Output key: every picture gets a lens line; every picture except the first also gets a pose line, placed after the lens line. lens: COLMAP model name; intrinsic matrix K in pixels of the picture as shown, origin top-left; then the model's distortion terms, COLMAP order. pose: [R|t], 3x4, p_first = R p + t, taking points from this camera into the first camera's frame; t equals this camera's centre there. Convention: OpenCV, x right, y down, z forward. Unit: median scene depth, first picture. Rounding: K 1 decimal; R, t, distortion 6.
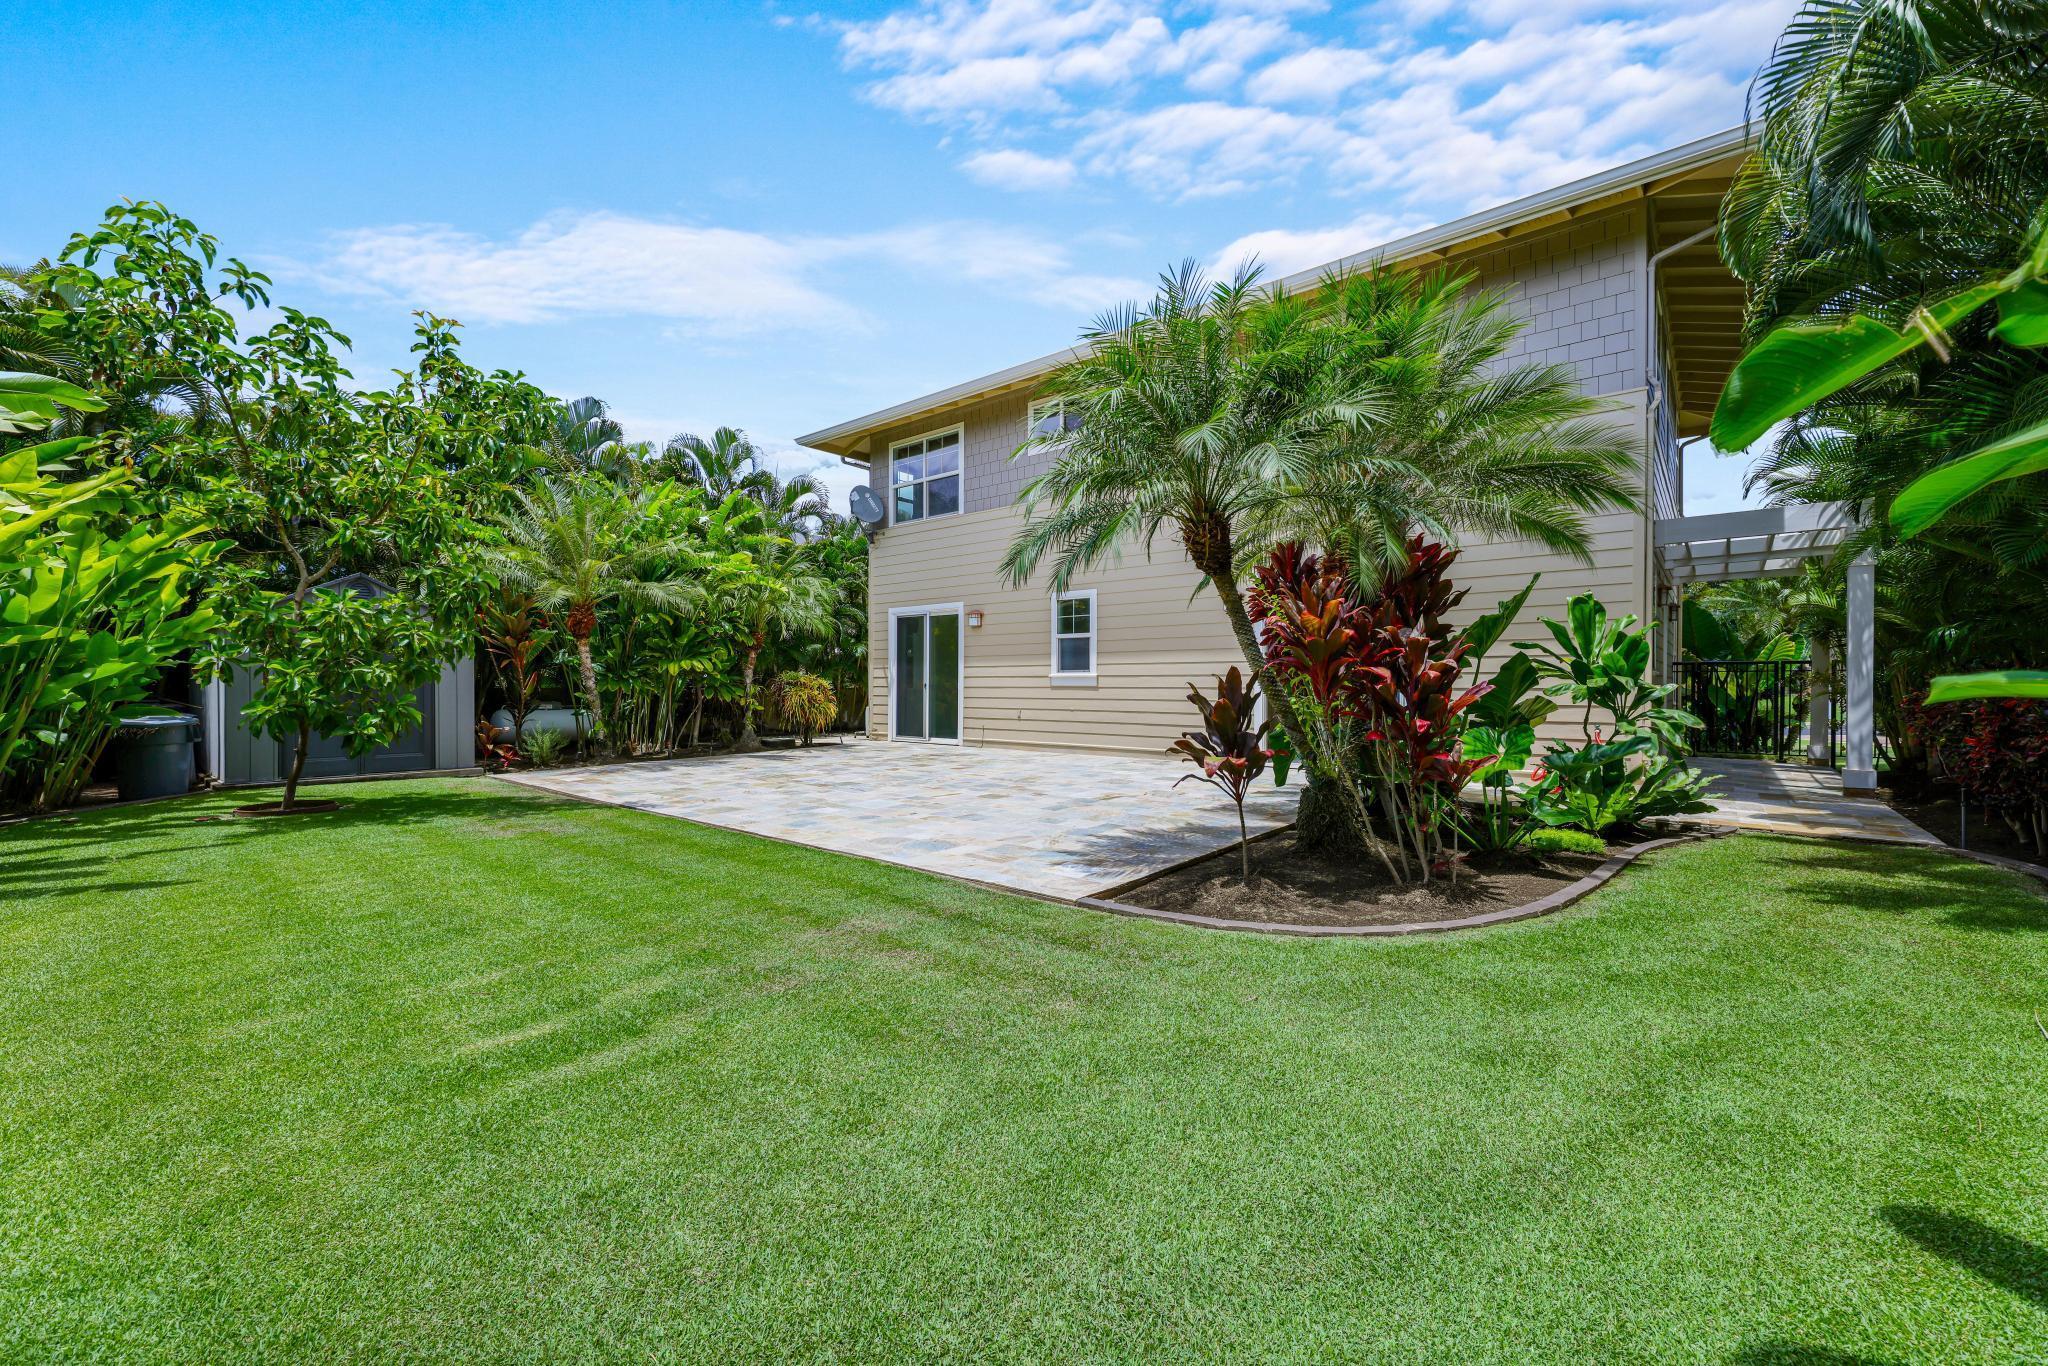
lens RADIAL K [[828.3, 0, 1021.9], [0, 828.3, 689.9], [0, 0, 1]] dist [-0.000553, -0.001202]
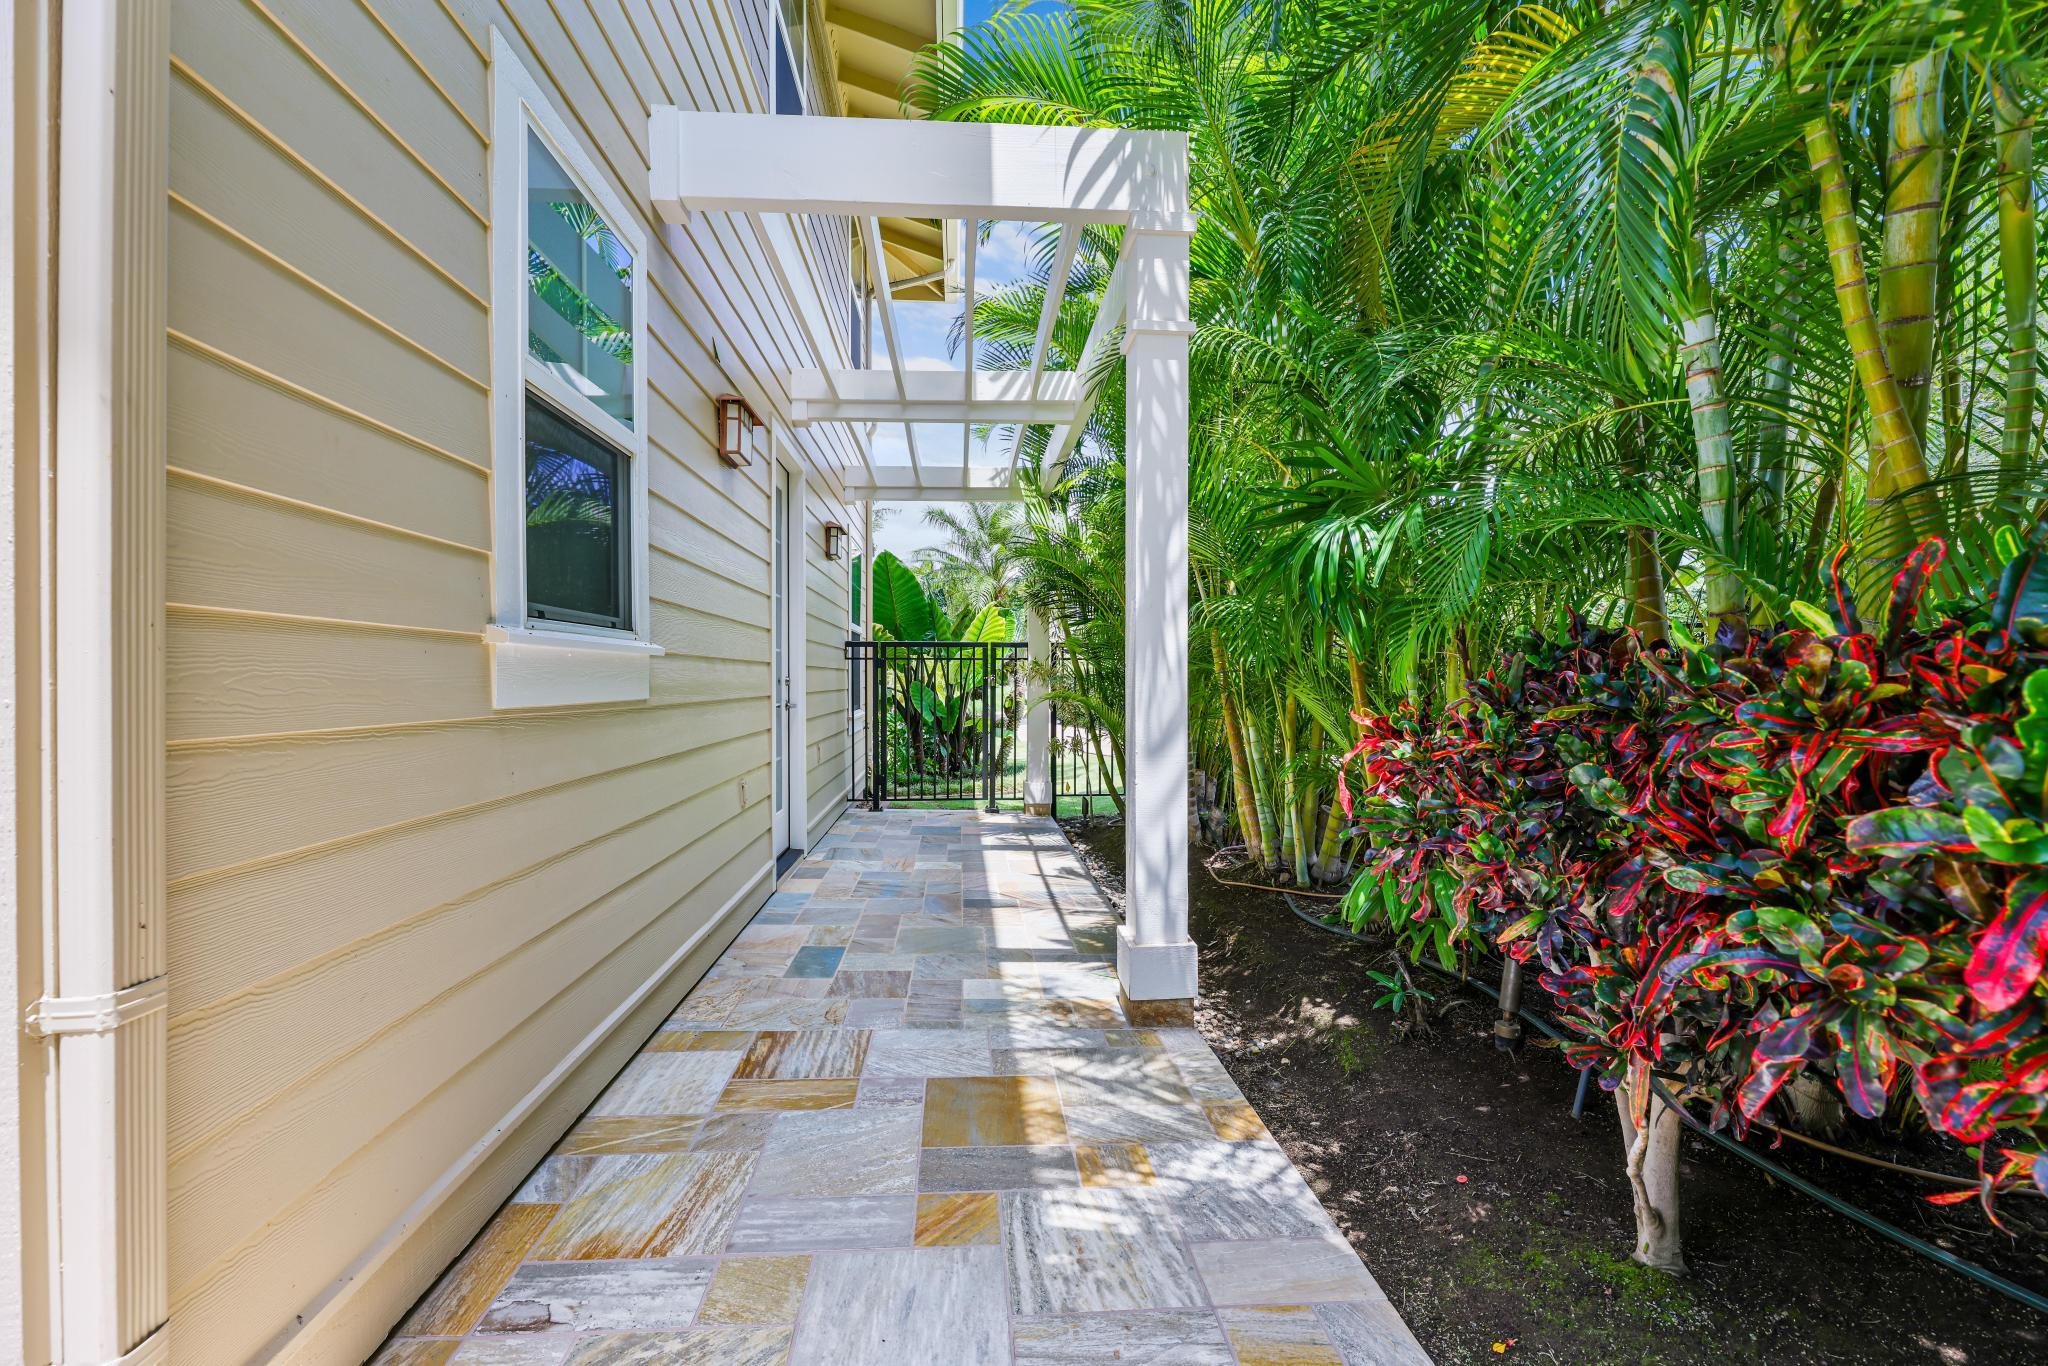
lens RADIAL K [[828.3, 0, 1018.8], [0, 828.3, 679.1], [0, 0, 1]] dist [-0.000553, -0.001202]
pose [[0.716304, -0.005975, 0.697763, 0.446485], [0.007967, 0.999968, 0.000384, -0.007168], [-0.697743, 0.005284, 0.716329, 0.483856]]
